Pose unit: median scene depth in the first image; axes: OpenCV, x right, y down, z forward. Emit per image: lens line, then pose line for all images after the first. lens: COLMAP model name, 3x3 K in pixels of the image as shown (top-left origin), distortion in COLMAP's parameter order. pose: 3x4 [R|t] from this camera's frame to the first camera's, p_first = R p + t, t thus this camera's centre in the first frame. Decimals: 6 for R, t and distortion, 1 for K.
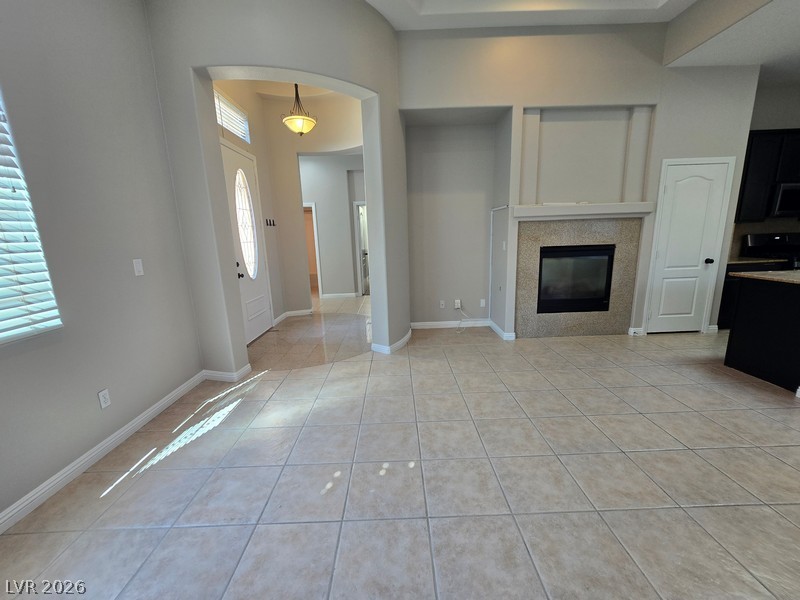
lens RADIAL K [[327.7, 0, 403.7], [0, 327.7, 300.4], [0, 0, 1]] dist [0.000155, 0.001558]
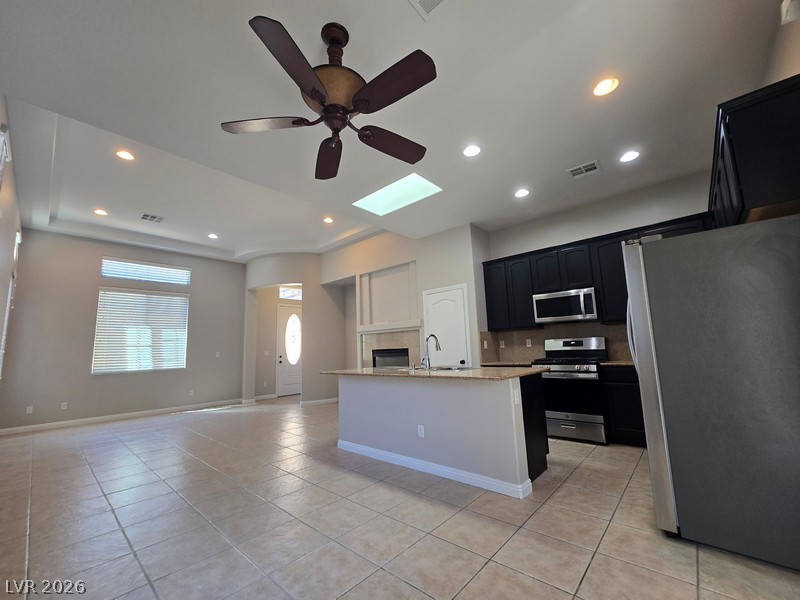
lens RADIAL K [[327.7, 0, 400.8], [0, 327.7, 304.8], [0, 0, 1]] dist [0.000155, 0.001558]
pose [[0.711775, -0.083228, -0.697459, 1.718765], [-0.112560, 0.966608, -0.230217, -0.016853], [0.693330, 0.242369, 0.678639, -0.064503]]
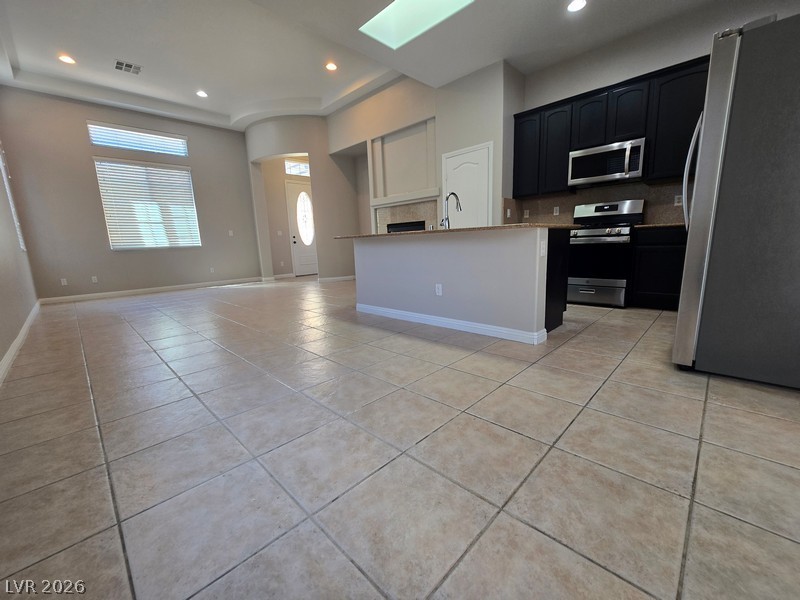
lens RADIAL K [[327.7, 0, 402.1], [0, 327.7, 304.7], [0, 0, 1]] dist [0.000155, 0.001558]
pose [[0.684492, 0.146518, -0.714145, 1.683168], [-0.115052, 0.989030, 0.092640, 0.066752], [0.719884, 0.018752, 0.693841, -0.028378]]
